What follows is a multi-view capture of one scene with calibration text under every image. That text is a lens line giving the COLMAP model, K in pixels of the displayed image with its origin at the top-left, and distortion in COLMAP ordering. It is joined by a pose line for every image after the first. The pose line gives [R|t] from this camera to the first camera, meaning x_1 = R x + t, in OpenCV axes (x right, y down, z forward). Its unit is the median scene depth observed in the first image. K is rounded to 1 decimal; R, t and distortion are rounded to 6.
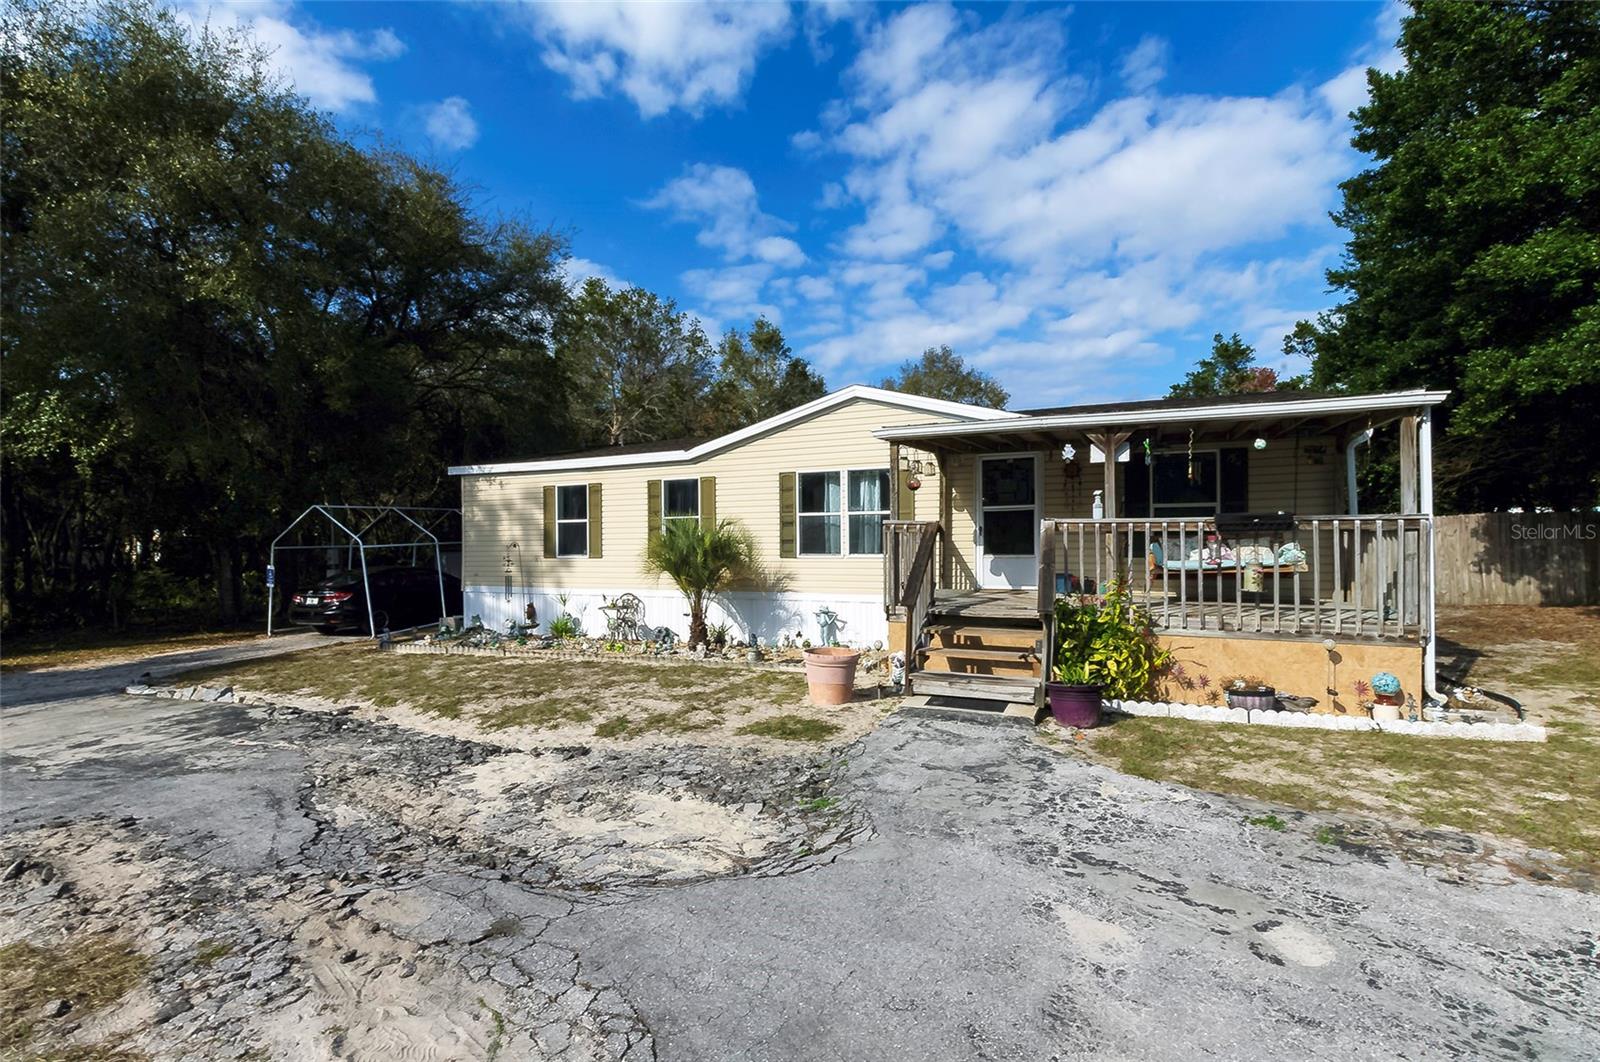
lens RADIAL K [[691.6, 0, 799.9], [0, 691.6, 535.1], [0, 0, 1]] dist [0.003503, -0.000238]
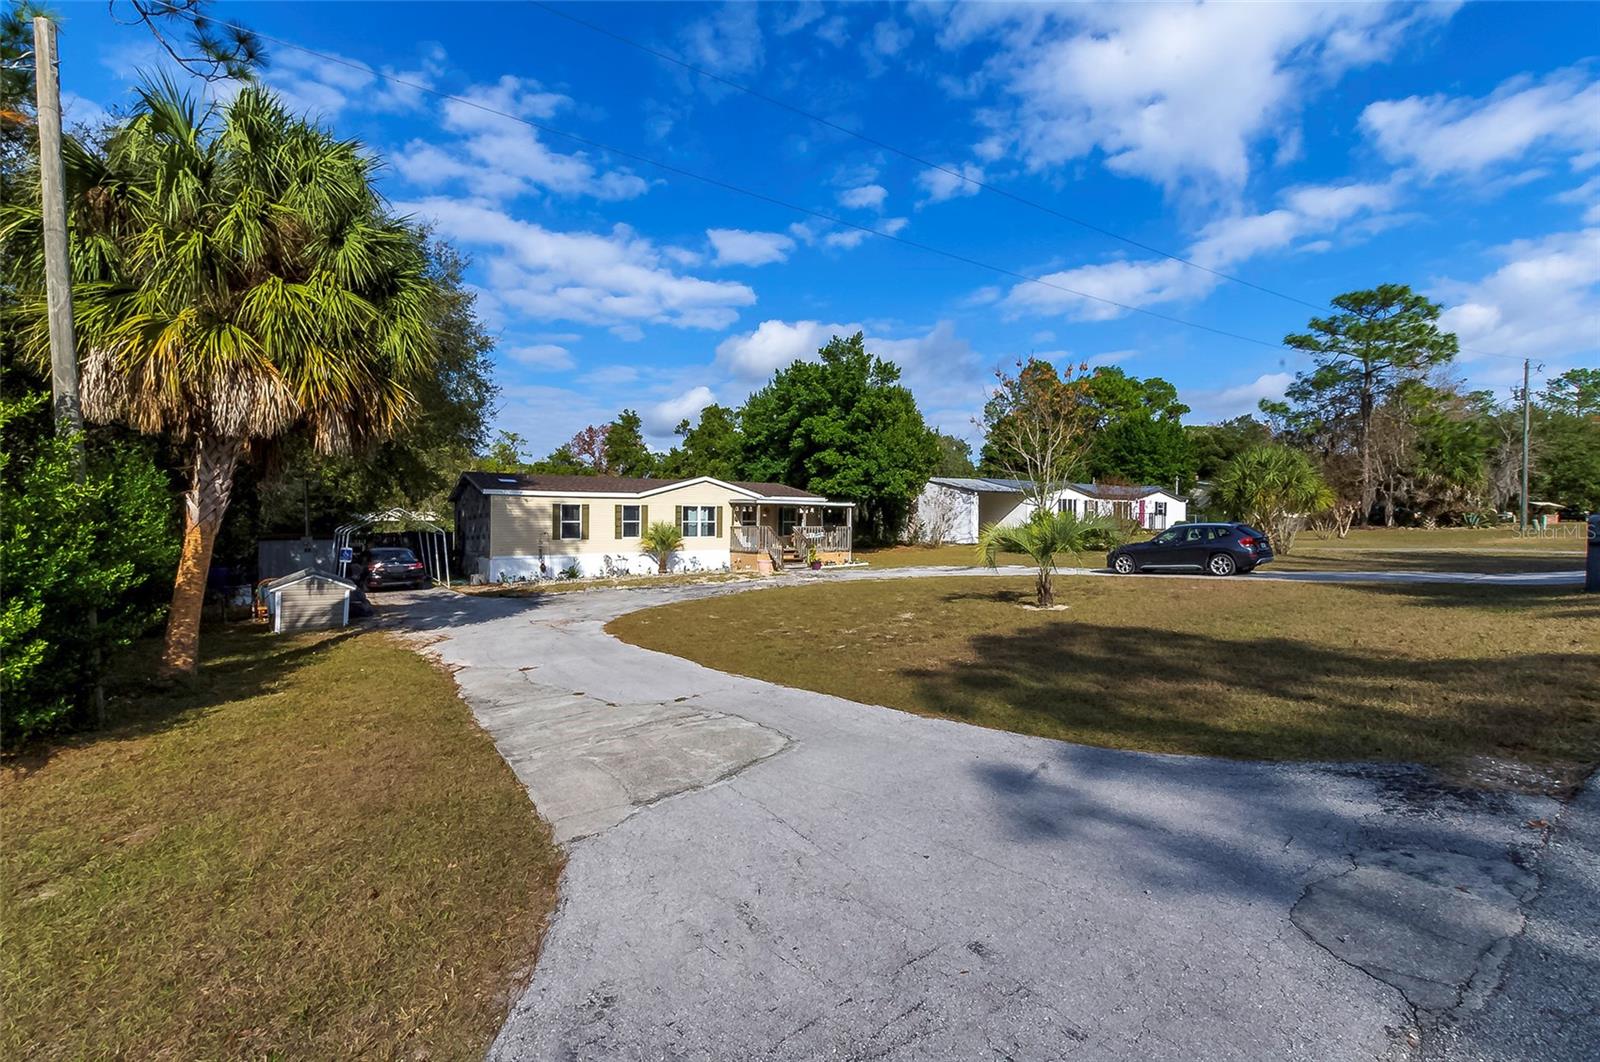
lens RADIAL K [[691.6, 0, 800.0], [0, 691.6, 529.3], [0, 0, 1]] dist [0.003503, -0.000238]
pose [[0.519925, 0.000576, 0.854212, -1.985862], [-0.008808, 0.999950, 0.004687, -0.015589], [-0.854167, -0.009961, 0.519904, -0.742412]]
